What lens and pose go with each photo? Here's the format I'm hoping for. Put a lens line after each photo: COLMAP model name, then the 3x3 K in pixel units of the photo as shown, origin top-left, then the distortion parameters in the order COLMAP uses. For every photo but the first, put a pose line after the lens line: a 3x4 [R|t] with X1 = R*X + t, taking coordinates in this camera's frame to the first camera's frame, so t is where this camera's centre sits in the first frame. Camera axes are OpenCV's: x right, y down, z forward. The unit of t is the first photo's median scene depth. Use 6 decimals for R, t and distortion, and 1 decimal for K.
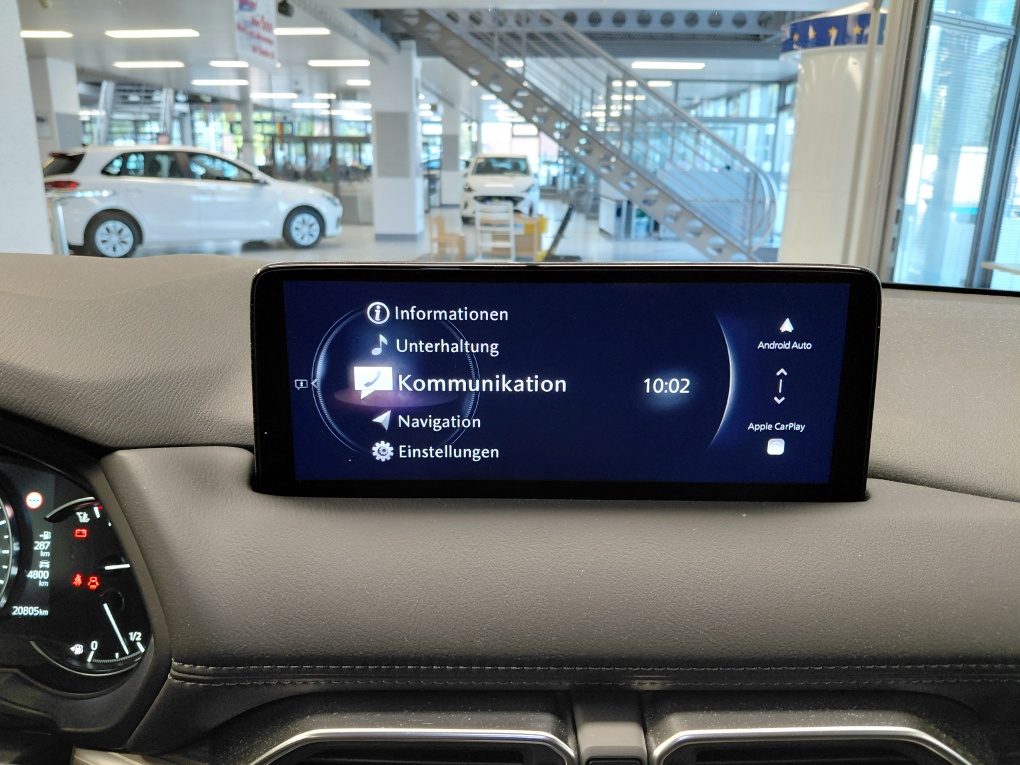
lens RADIAL K [[765.0, 0, 506.3], [0, 765.0, 386.6], [0, 0, 1]] dist [0.082449, -0.187375]
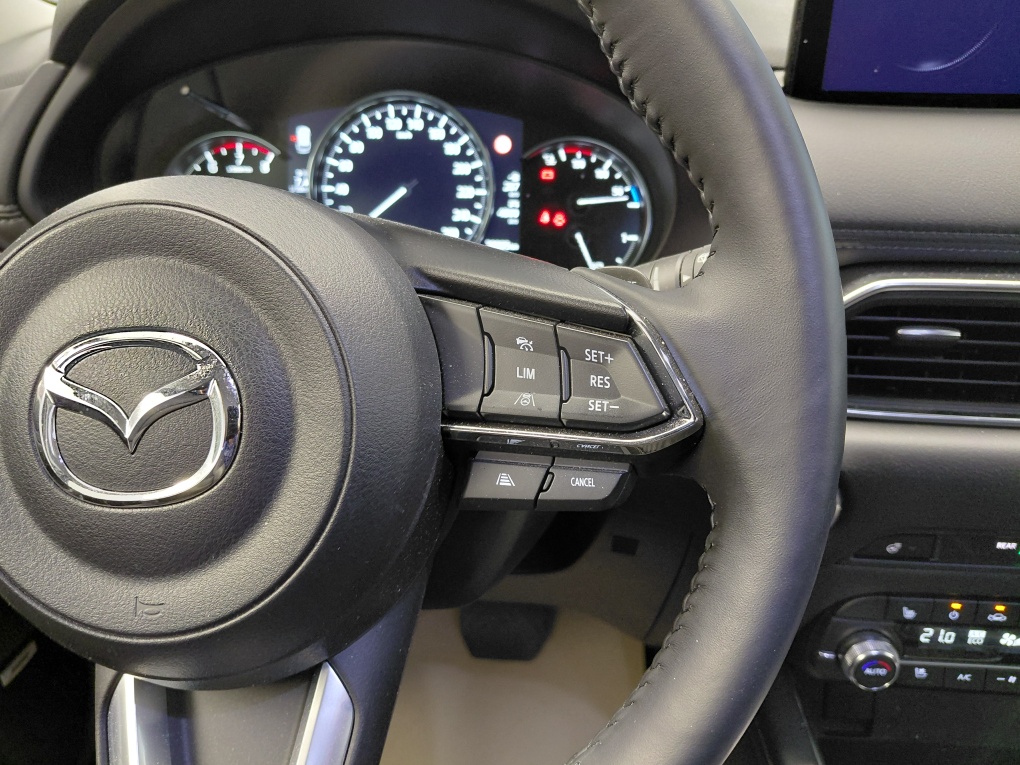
lens RADIAL K [[777.8, 0, 517.0], [0, 777.8, 387.2], [0, 0, 1]] dist [0.071385, -0.172577]
pose [[0.996755, 0.030041, -0.074680, -0.019162], [-0.013365, 0.976636, 0.214483, 0.009468], [0.079378, -0.212789, 0.973868, -0.006765]]
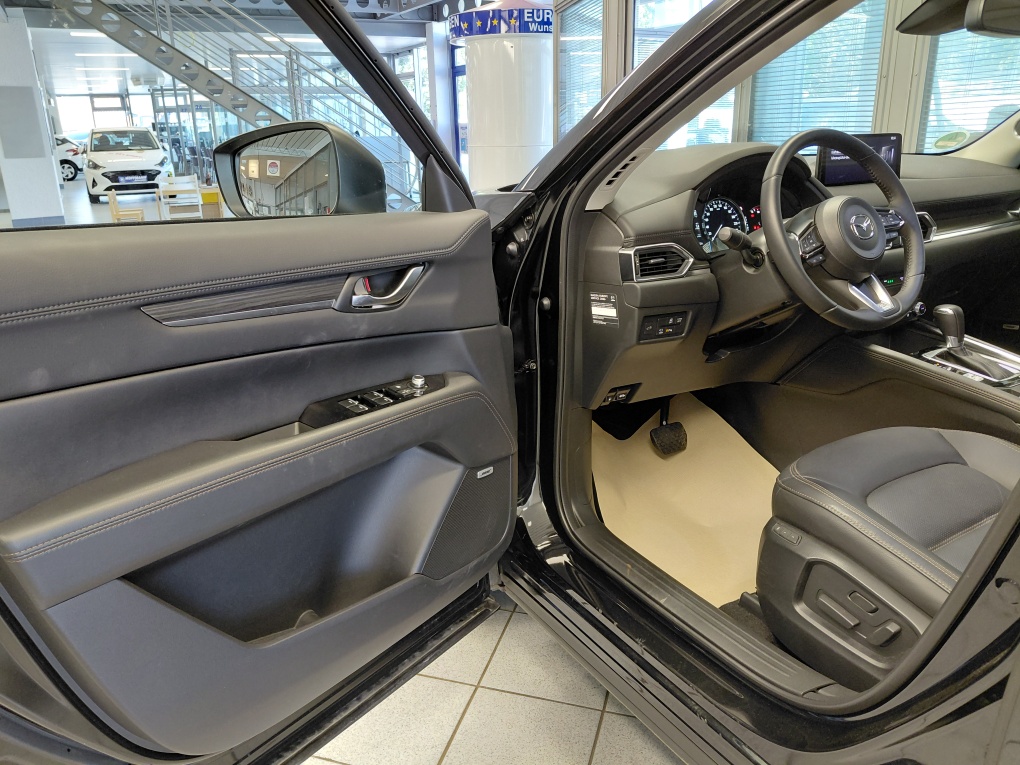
lens RADIAL K [[771.1, 0, 495.8], [0, 771.1, 373.3], [0, 0, 1]] dist [0.058354, -0.132935]
pose [[0.866393, -0.181678, 0.465141, -0.136625], [0.172108, 0.983037, 0.063384, 0.018822], [-0.468766, 0.025139, 0.882965, -0.067958]]
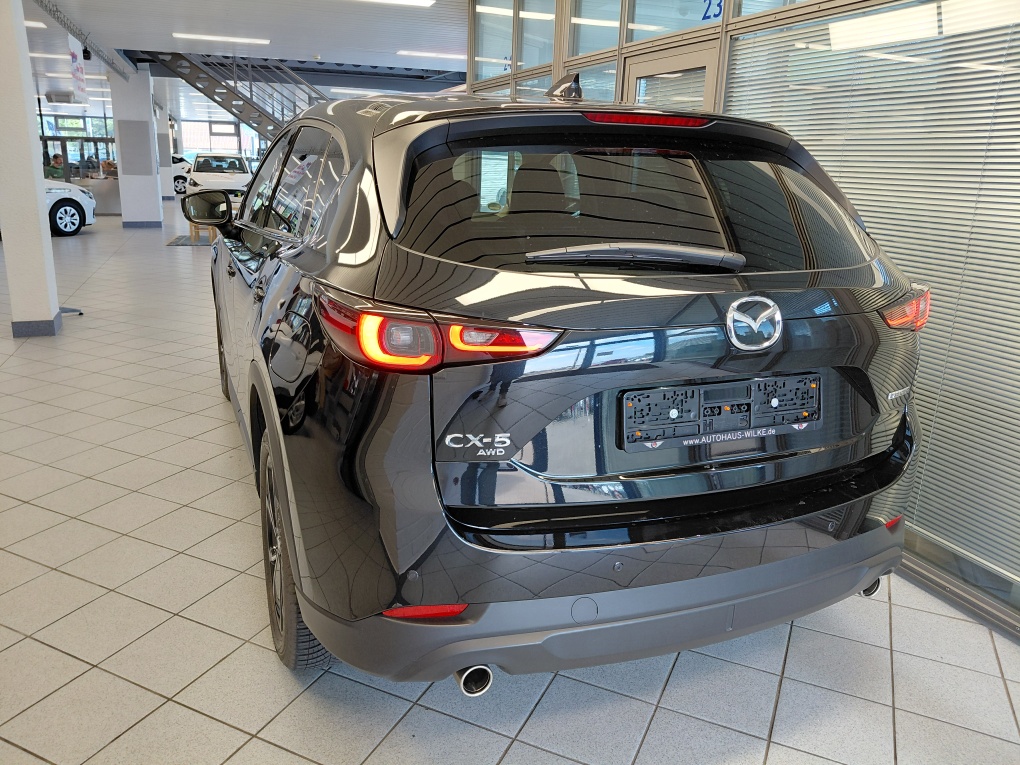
lens RADIAL K [[777.9, 0, 510.0], [0, 777.9, 382.5], [0, 0, 1]] dist [-0.009568, -0.027258]
pose [[0.923156, -0.085173, 0.374871, -0.090560], [0.084770, 0.996245, 0.017597, 0.074520], [-0.374962, 0.015534, 0.926910, -0.313275]]
